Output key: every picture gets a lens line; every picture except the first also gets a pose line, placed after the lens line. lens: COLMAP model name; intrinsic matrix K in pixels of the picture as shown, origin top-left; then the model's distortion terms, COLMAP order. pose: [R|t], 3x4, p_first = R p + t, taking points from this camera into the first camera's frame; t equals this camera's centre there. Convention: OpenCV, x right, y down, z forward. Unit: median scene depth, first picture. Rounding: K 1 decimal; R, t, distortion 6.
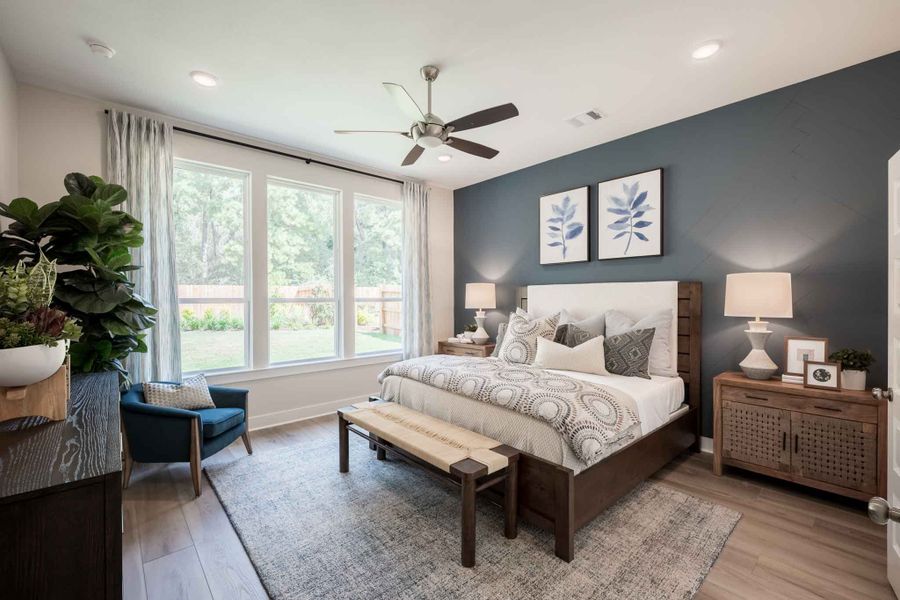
lens RADIAL K [[383.6, 0, 450.3], [0, 383.6, 299.2], [0, 0, 1]] dist [0.003930, -0.000054]
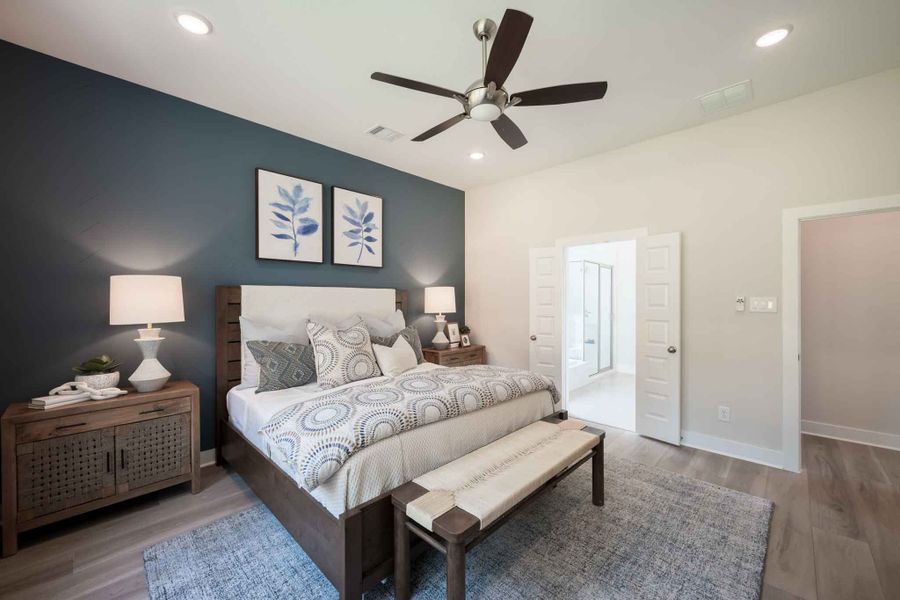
lens RADIAL K [[350.9, 0, 450.0], [0, 350.9, 300.4], [0, 0, 1]] dist [-0.014544, 0.000159]
pose [[-0.077241, 0.007578, 0.996984, -0.546308], [0.015339, 0.999862, -0.006411, 0.002164], [-0.996894, 0.014798, -0.077347, 0.790483]]
